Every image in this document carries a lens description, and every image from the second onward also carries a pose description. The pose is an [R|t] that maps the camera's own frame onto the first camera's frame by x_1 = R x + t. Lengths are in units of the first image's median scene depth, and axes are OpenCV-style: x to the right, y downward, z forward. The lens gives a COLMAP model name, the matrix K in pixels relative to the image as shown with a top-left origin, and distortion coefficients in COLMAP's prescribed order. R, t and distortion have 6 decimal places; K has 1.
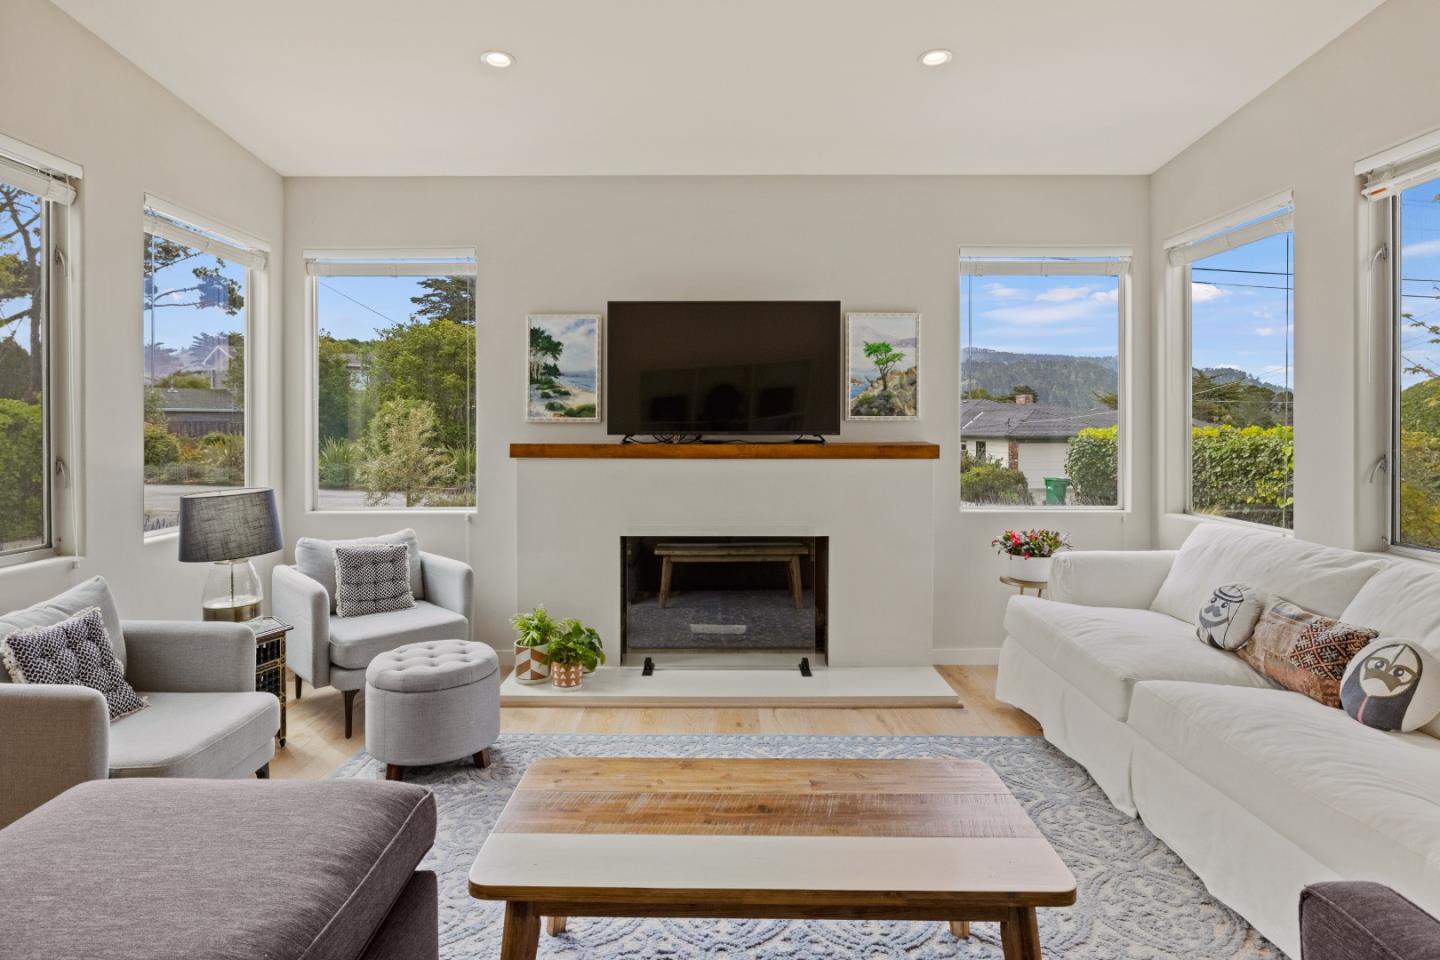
lens RADIAL K [[804.8, 0, 718.5], [0, 804.8, 427.6], [0, 0, 1]] dist [0.000398, 0.001002]
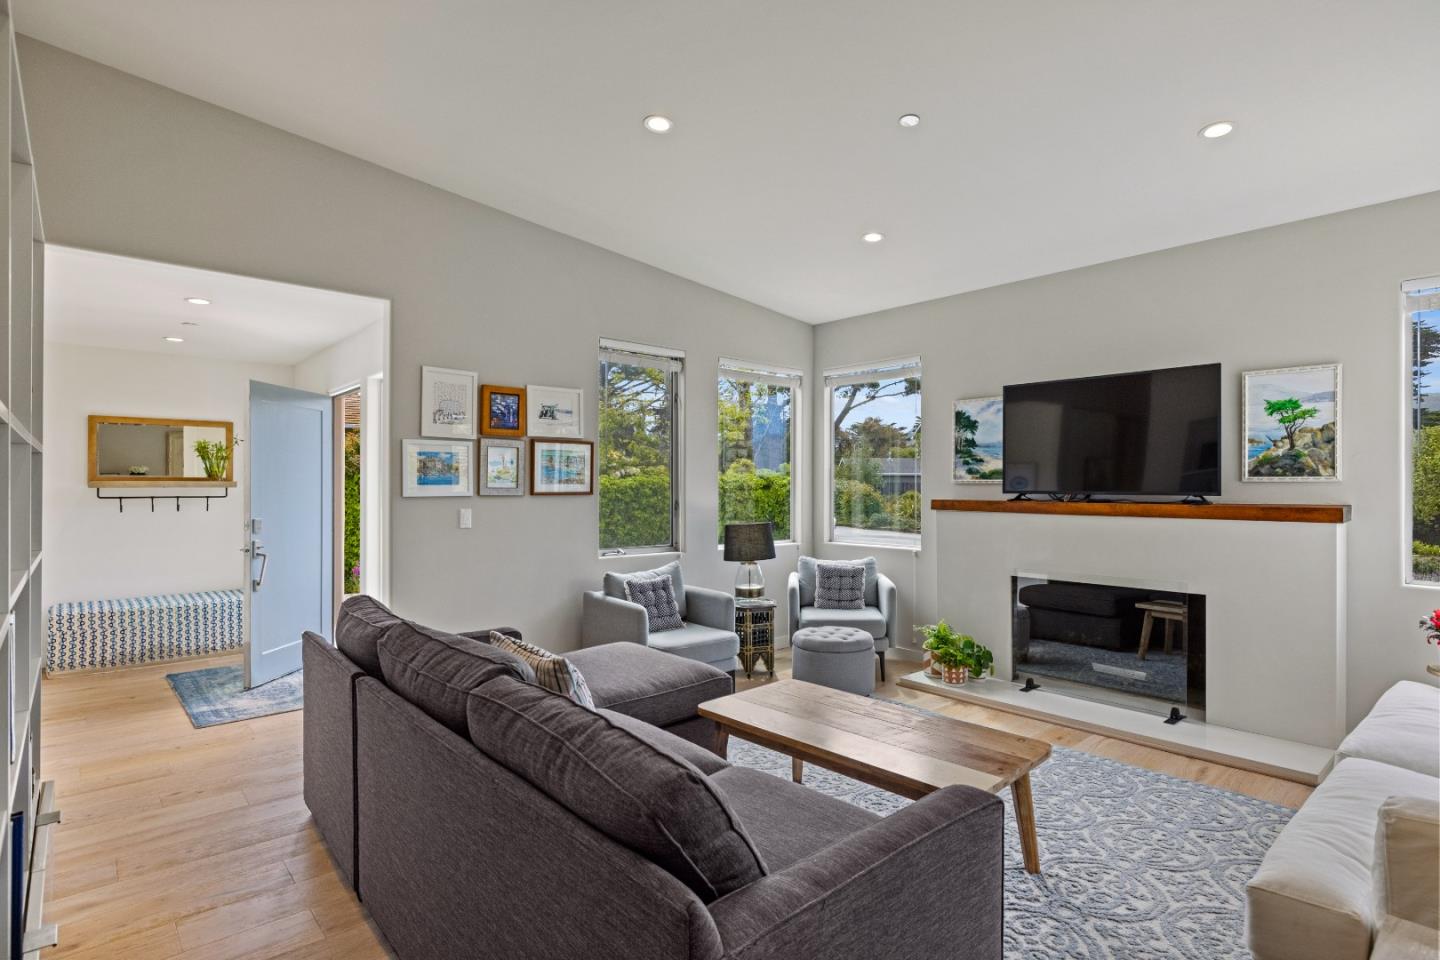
lens RADIAL K [[723.8, 0, 719.7], [0, 723.8, 484.5], [0, 0, 1]] dist [0.001421, 0.000702]
pose [[0.668774, 0.000920, -0.743465, 0.401794], [-0.005255, 0.999980, -0.003490, 0.001508], [0.743447, 0.006241, 0.668766, -0.072811]]
